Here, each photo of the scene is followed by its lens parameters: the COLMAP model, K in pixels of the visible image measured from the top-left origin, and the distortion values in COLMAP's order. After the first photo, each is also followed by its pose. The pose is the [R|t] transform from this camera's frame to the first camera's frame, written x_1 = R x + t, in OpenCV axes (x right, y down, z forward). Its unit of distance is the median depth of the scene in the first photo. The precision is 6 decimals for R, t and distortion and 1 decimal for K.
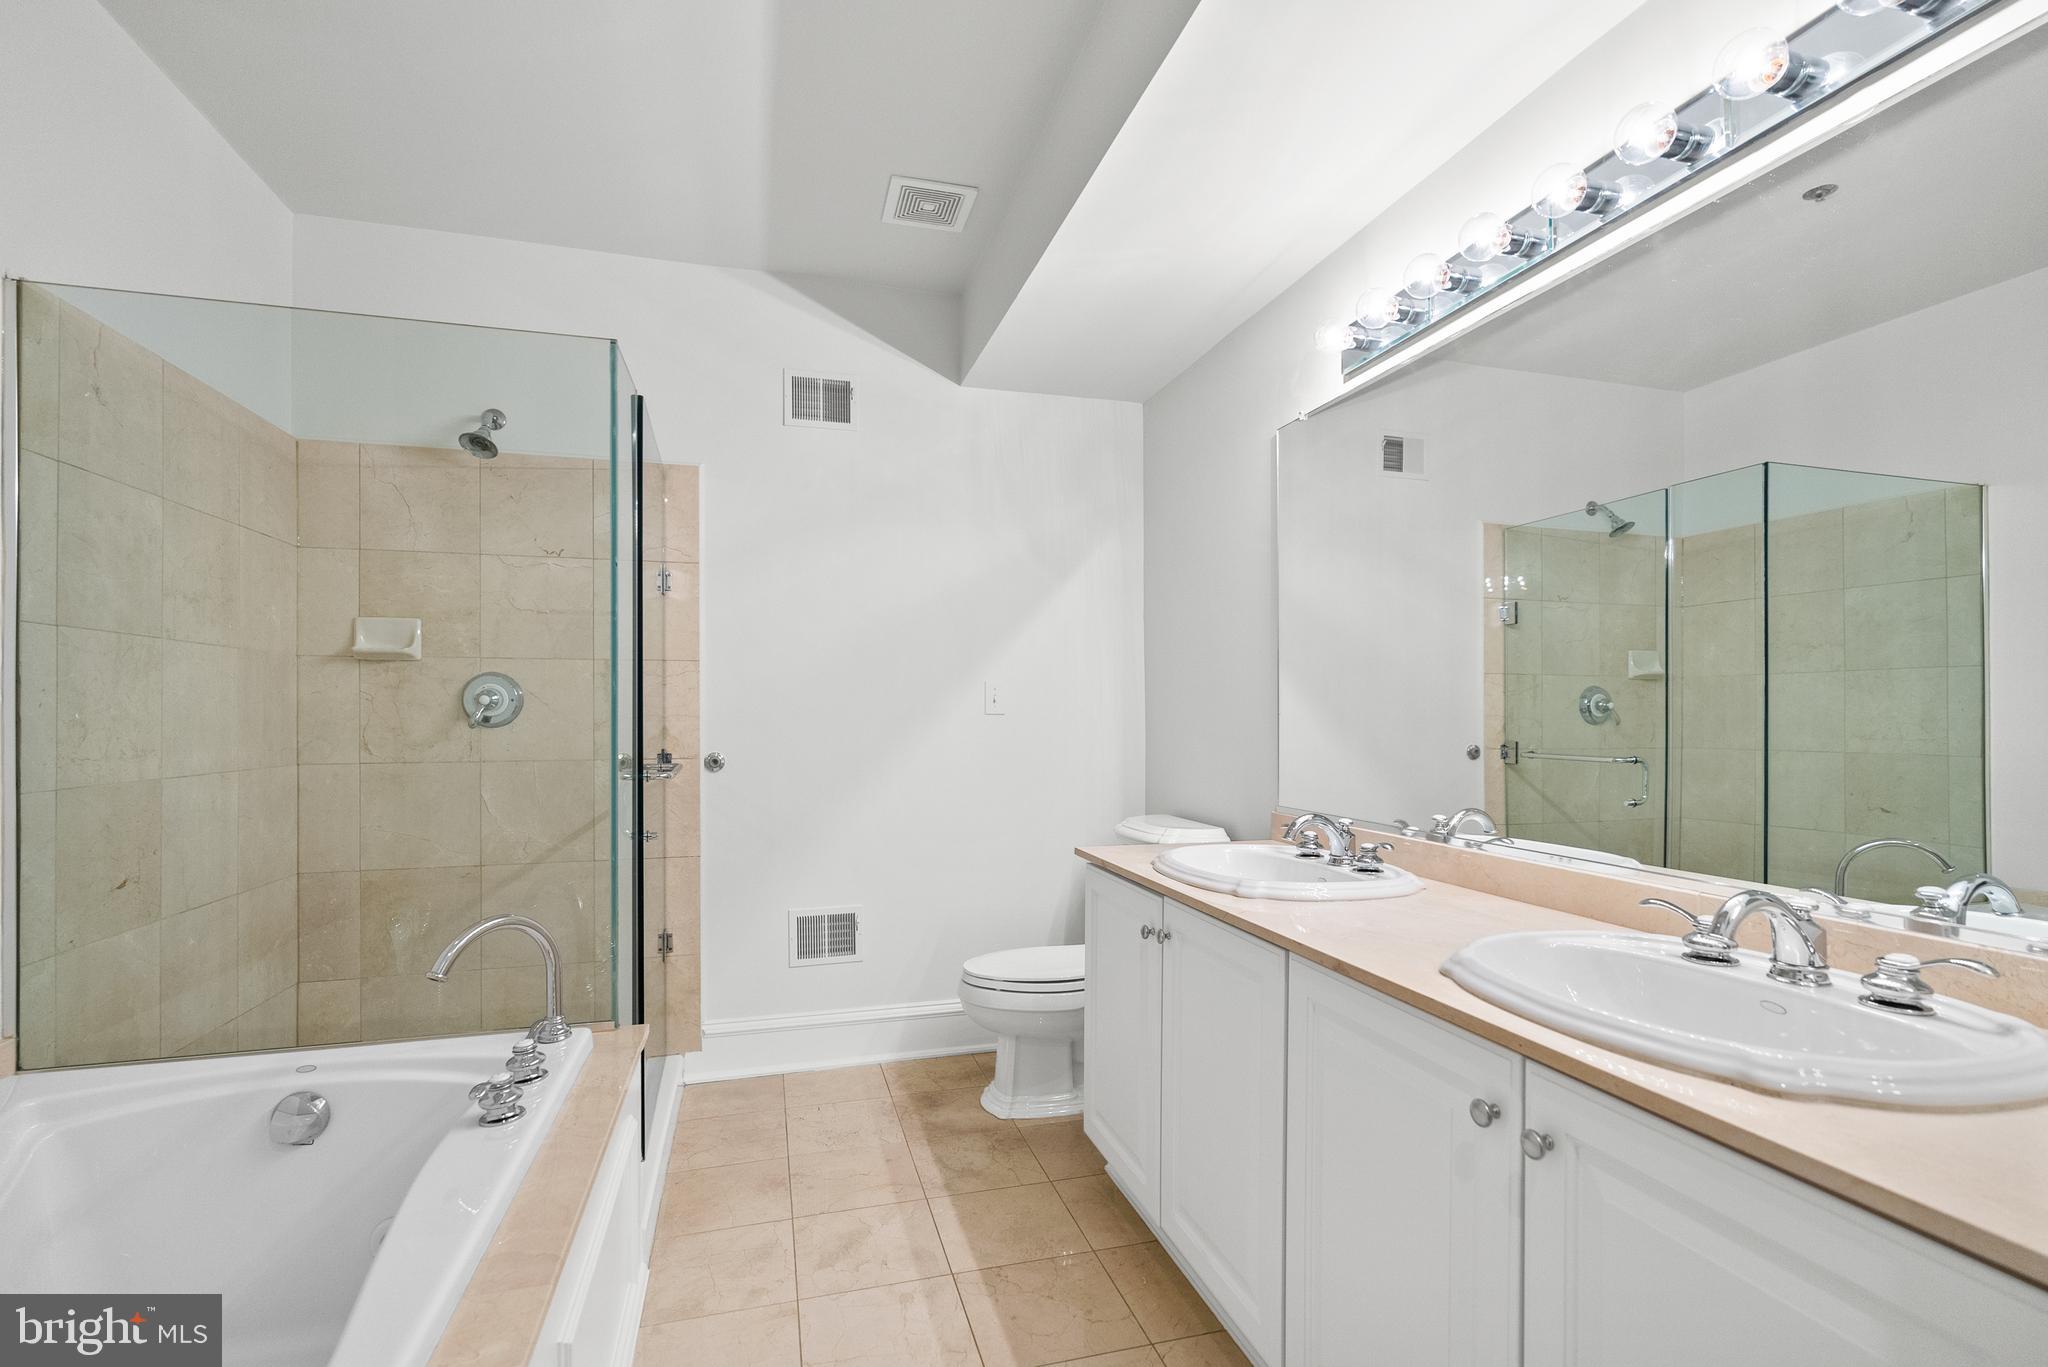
lens RADIAL K [[928.9, 0, 1017.6], [0, 928.9, 701.6], [0, 0, 1]] dist [-0.003808, 0.001021]
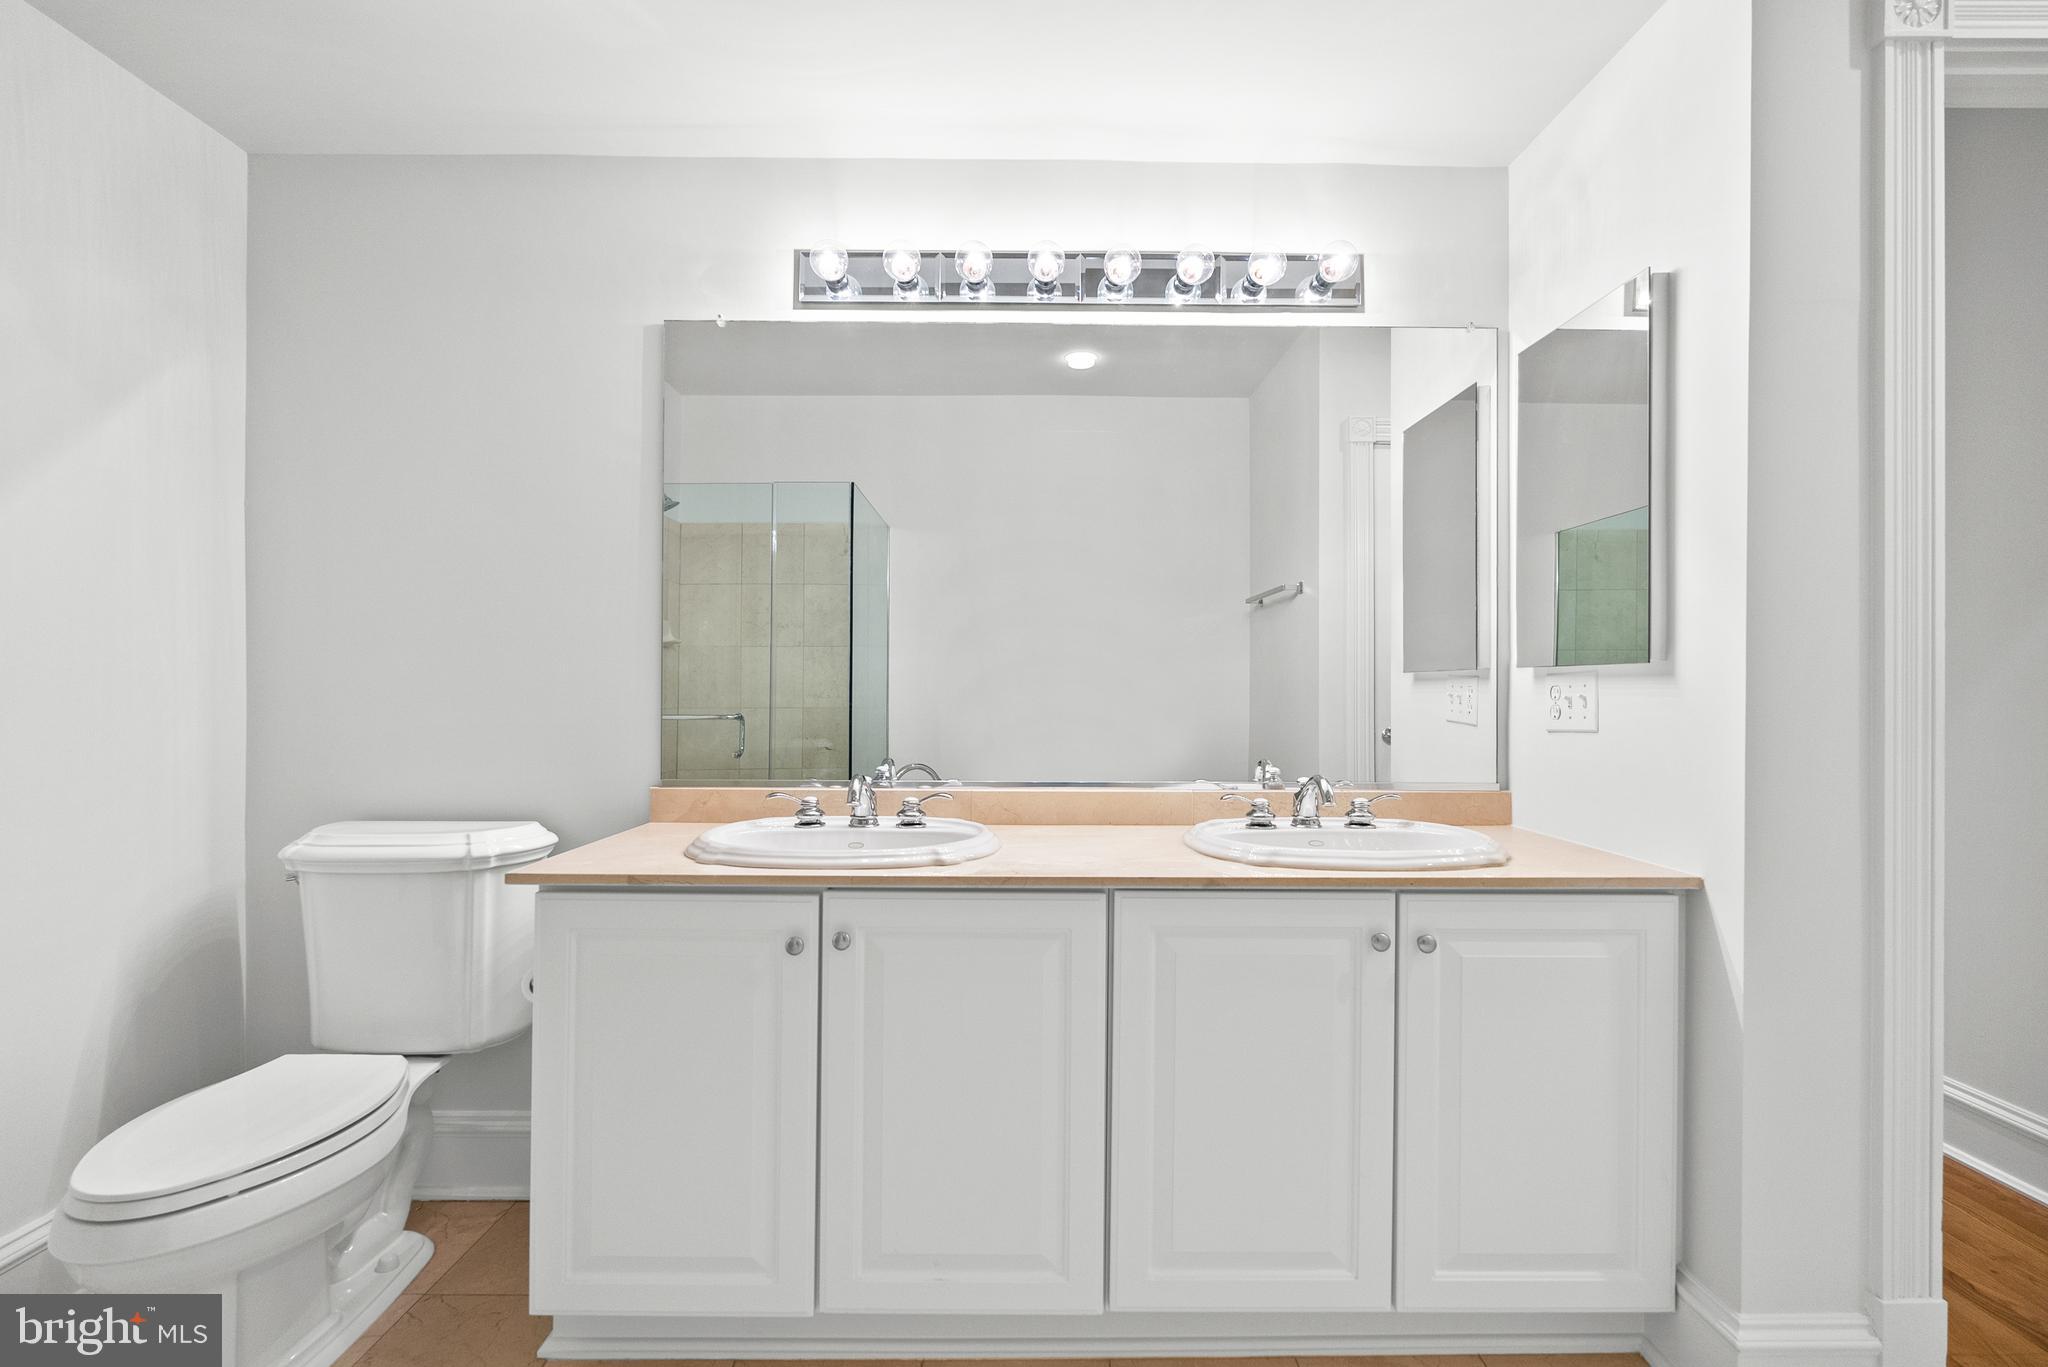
lens RADIAL K [[928.9, 0, 1018.0], [0, 928.9, 681.5], [0, 0, 1]] dist [-0.003808, 0.001021]
pose [[0.267504, 0.007619, 0.963527, -0.496604], [-0.017165, 0.999848, -0.003140, 0.026252], [-0.963404, -0.015699, 0.267594, 0.558486]]
